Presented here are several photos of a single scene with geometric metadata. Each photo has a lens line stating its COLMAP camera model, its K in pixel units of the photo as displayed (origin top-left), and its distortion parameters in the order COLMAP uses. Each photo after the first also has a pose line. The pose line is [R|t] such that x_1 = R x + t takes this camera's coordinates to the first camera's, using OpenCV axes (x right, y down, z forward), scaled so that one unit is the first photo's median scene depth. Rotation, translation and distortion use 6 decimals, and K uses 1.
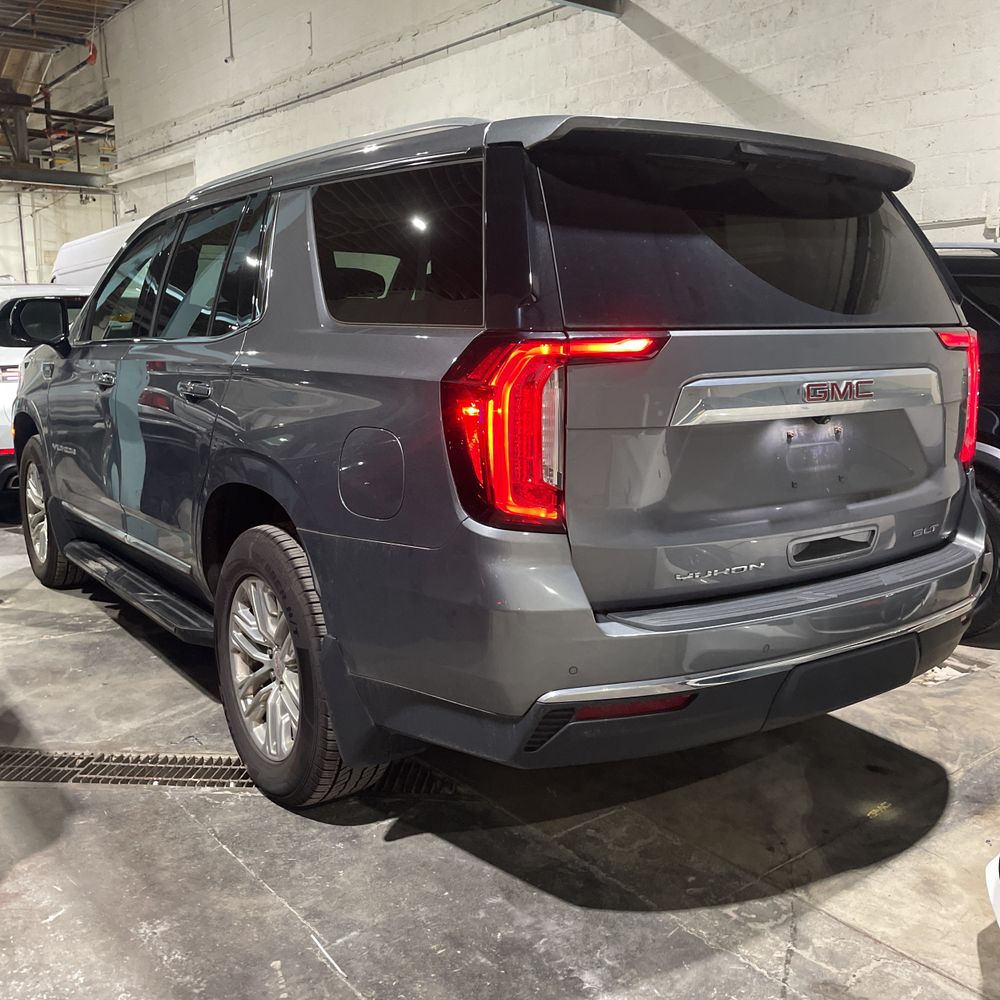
lens RADIAL K [[1011.4, 0, 481.2], [0, 1011.4, 502.9], [0, 0, 1]] dist [0.076779, -0.102393]
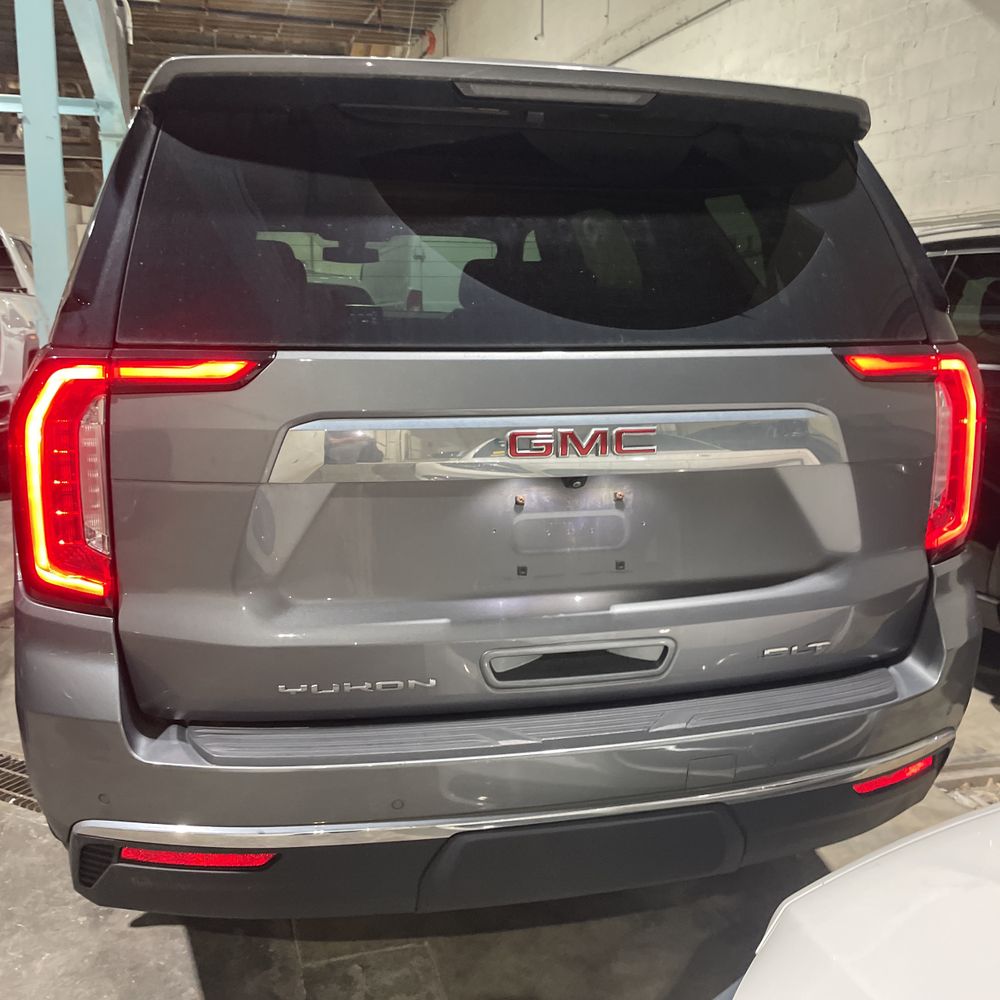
lens RADIAL K [[1007.2, 0, 500.0], [0, 1007.2, 500.0], [0, 0, 1]] dist [0.081673, -0.109541]
pose [[0.929350, 0.079257, -0.360594, 0.396438], [-0.072215, 0.996844, 0.032984, -0.065094], [0.362070, -0.004613, 0.932140, 0.252397]]
